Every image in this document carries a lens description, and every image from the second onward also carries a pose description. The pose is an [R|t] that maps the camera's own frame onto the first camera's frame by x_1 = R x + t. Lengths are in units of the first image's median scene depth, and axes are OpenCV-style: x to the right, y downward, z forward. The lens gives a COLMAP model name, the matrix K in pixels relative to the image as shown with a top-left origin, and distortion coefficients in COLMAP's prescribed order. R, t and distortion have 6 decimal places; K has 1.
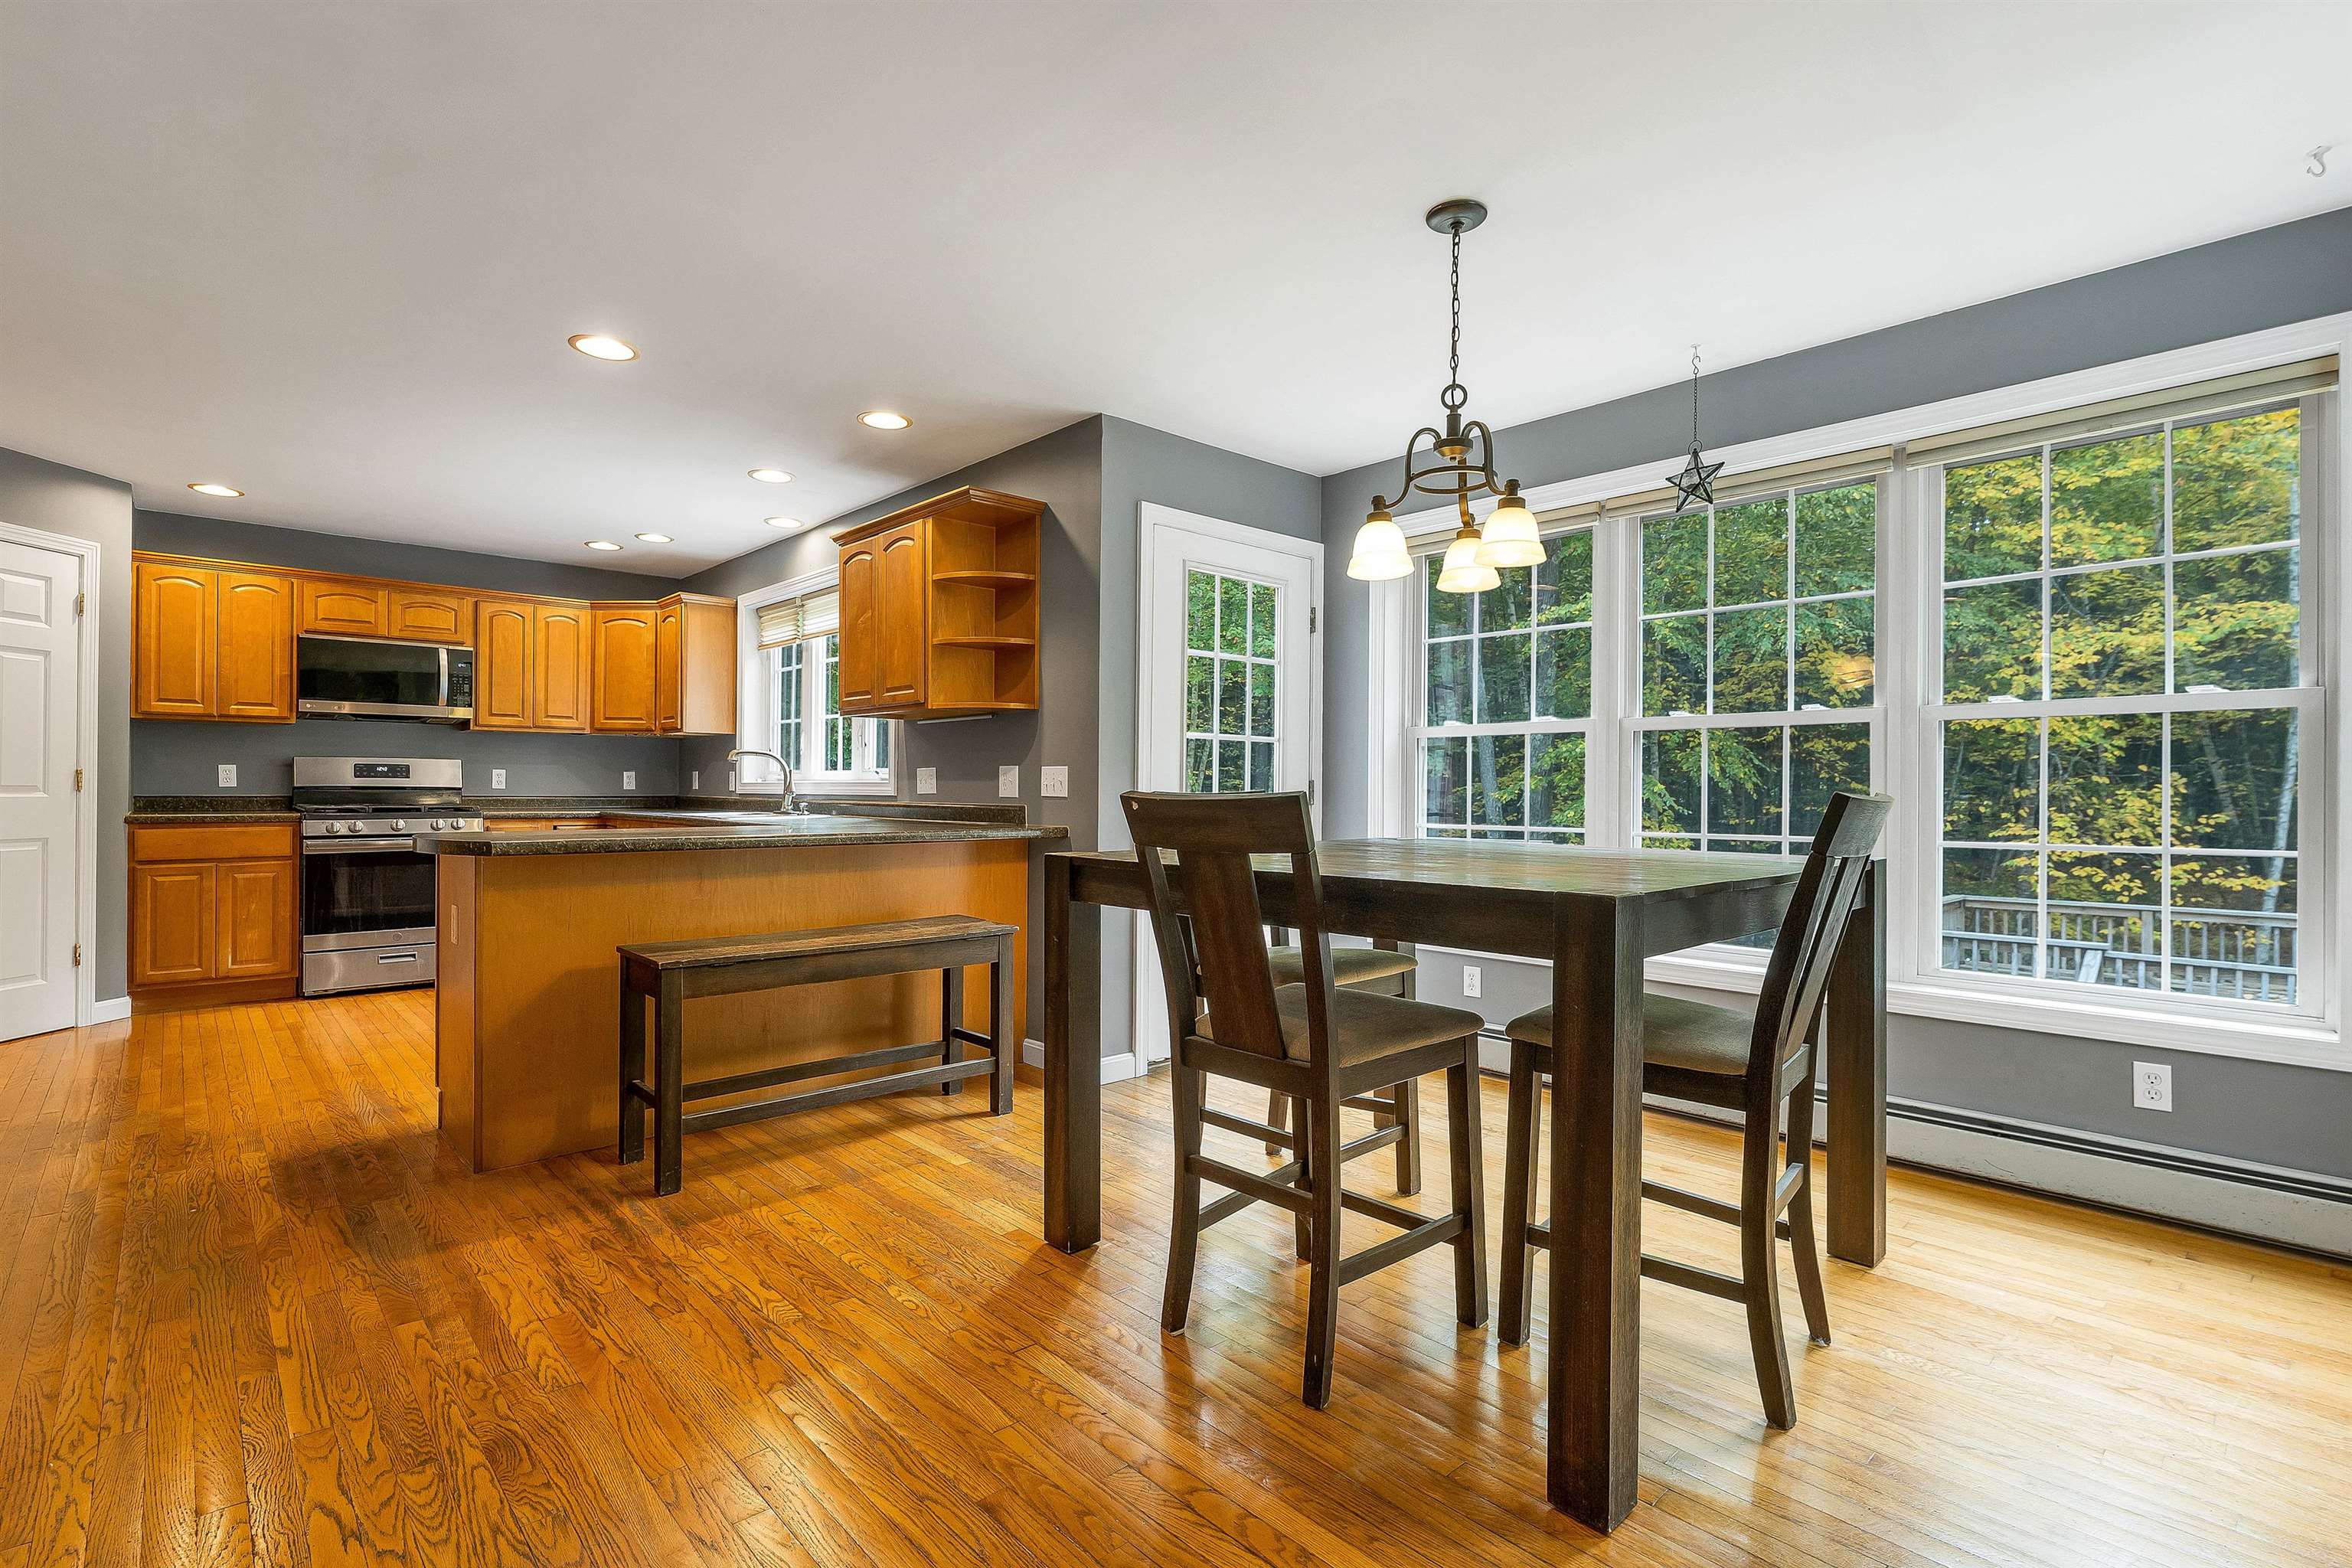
lens RADIAL K [[1059.9, 0, 1172.2], [0, 1059.9, 794.1], [0, 0, 1]] dist [-0.004381, 0.000506]
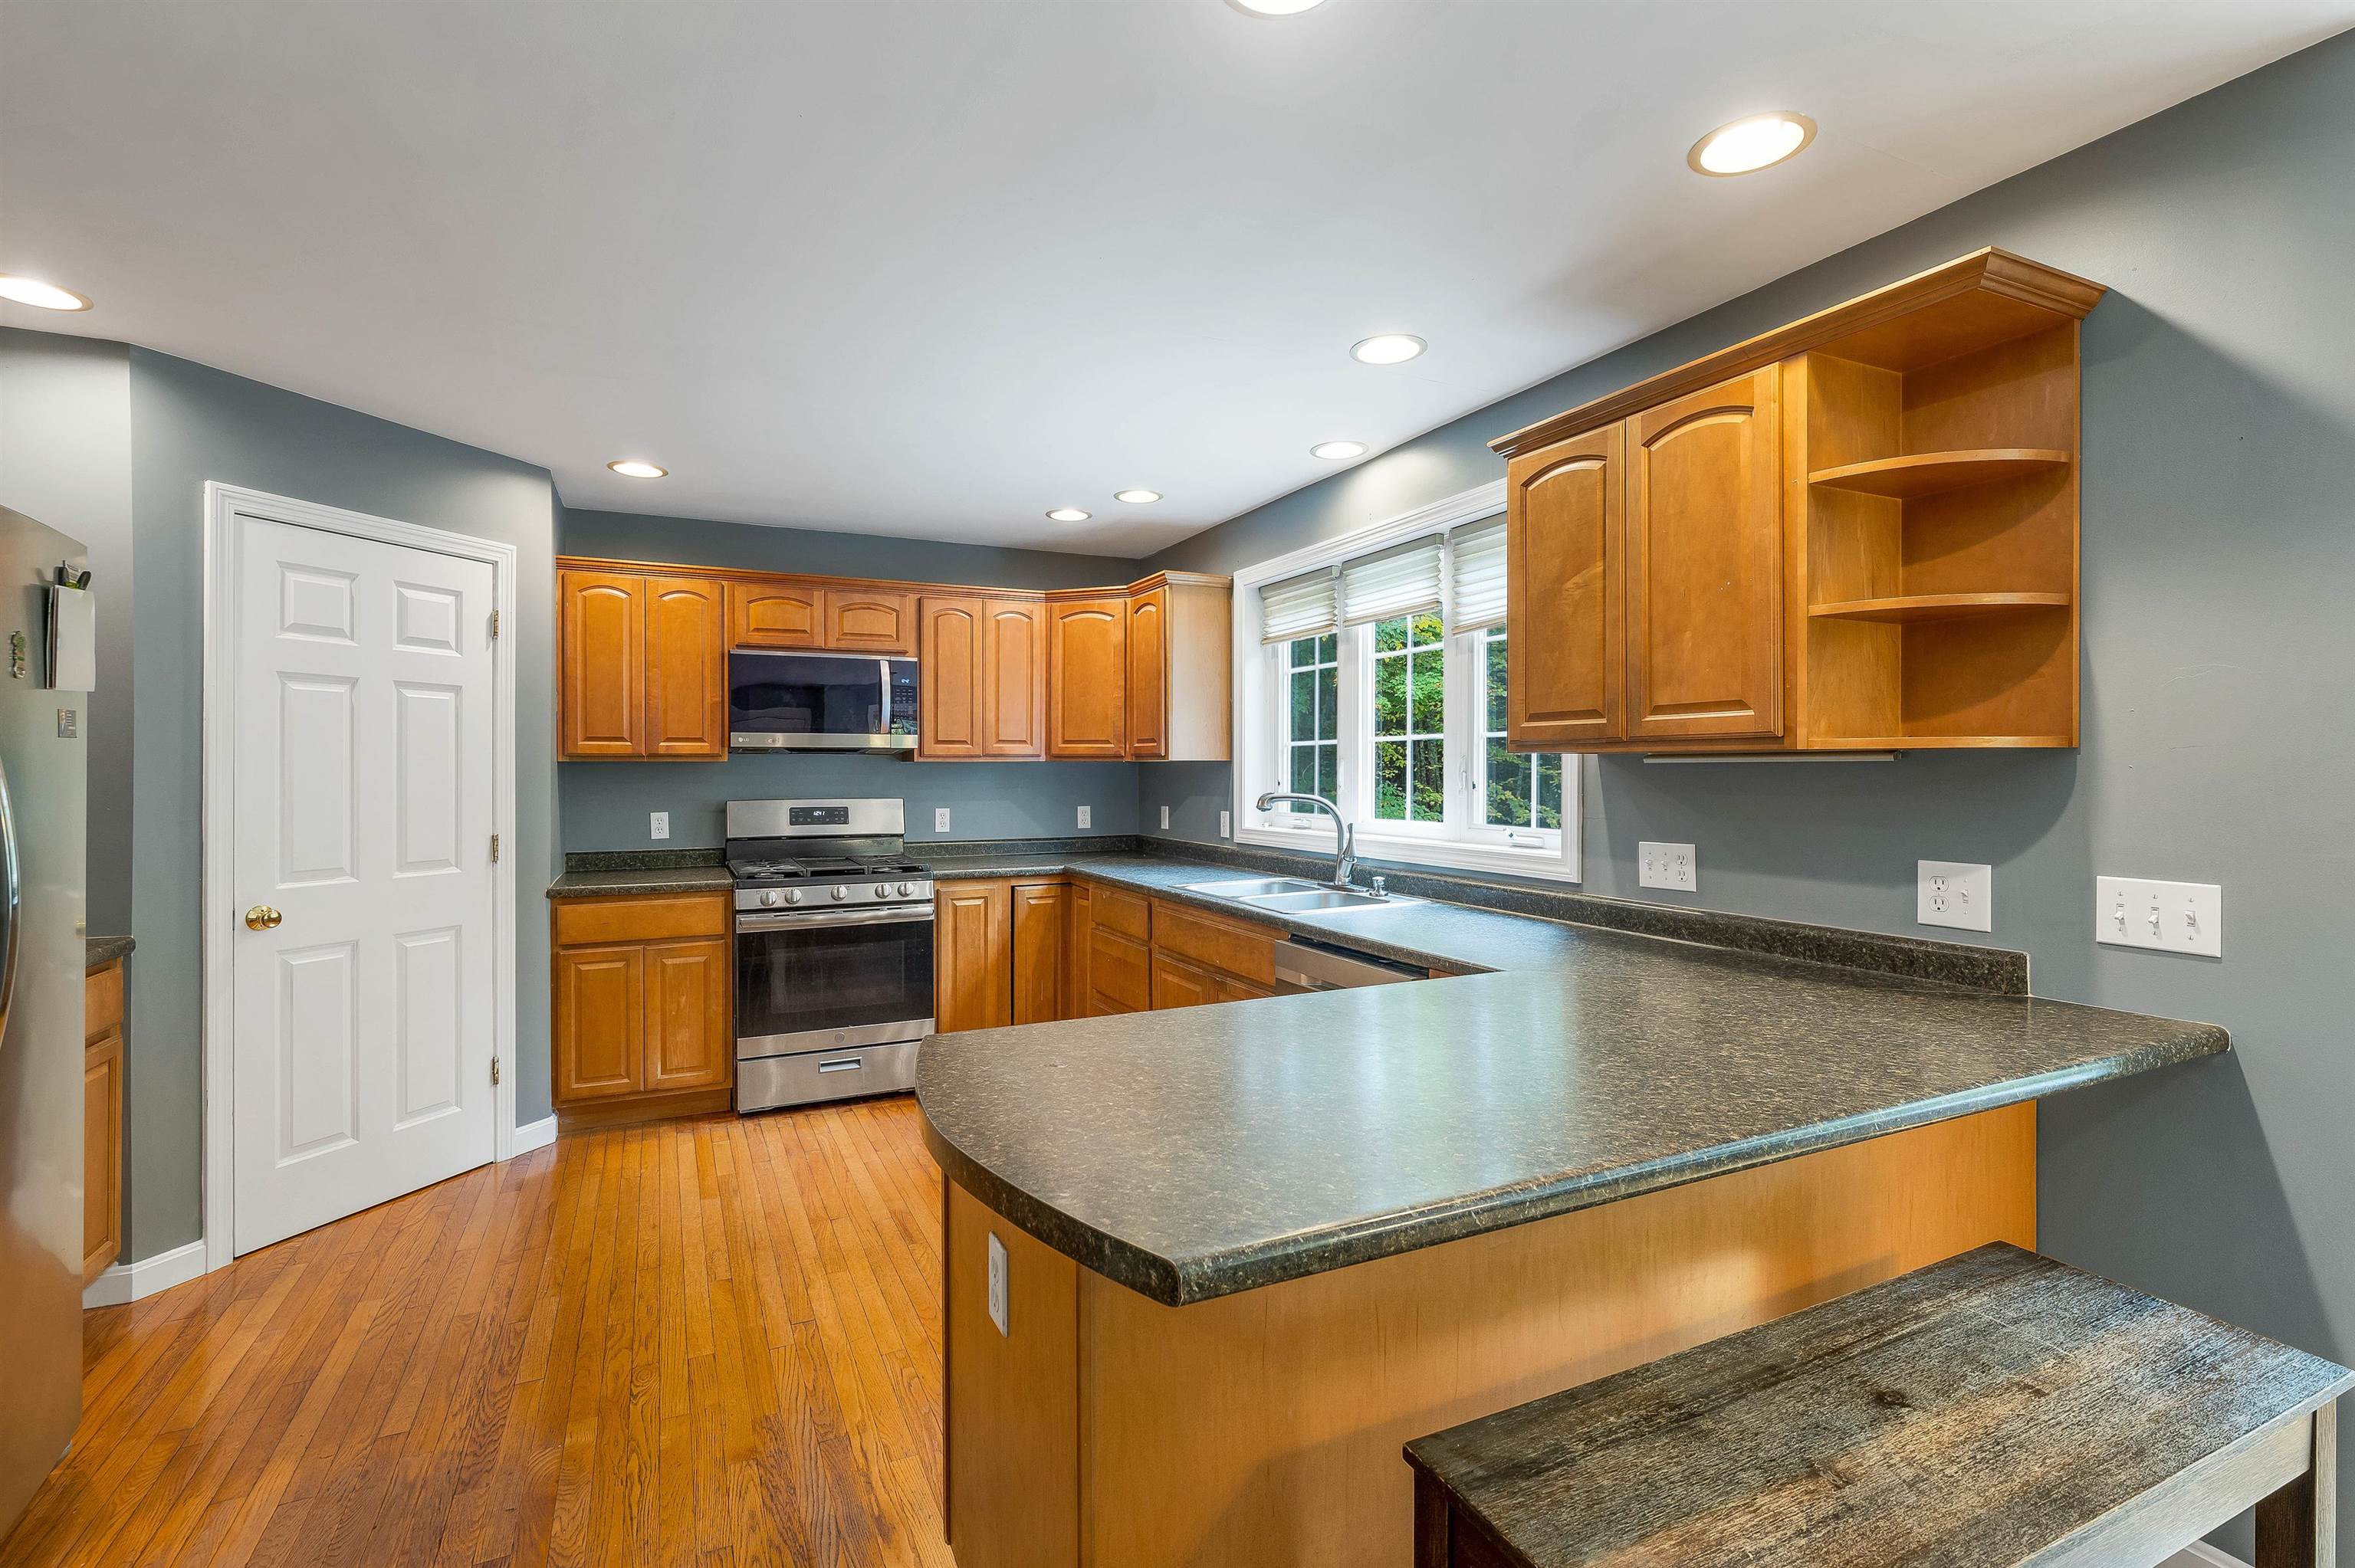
lens RADIAL K [[1061.1, 0, 1175.6], [0, 1061.1, 779.2], [0, 0, 1]] dist [-0.004381, 0.000506]
pose [[0.954803, -0.007159, -0.297154, -0.279407], [0.007530, 0.999972, 0.000104, -0.053542], [0.297145, -0.002337, 0.954830, 0.349523]]
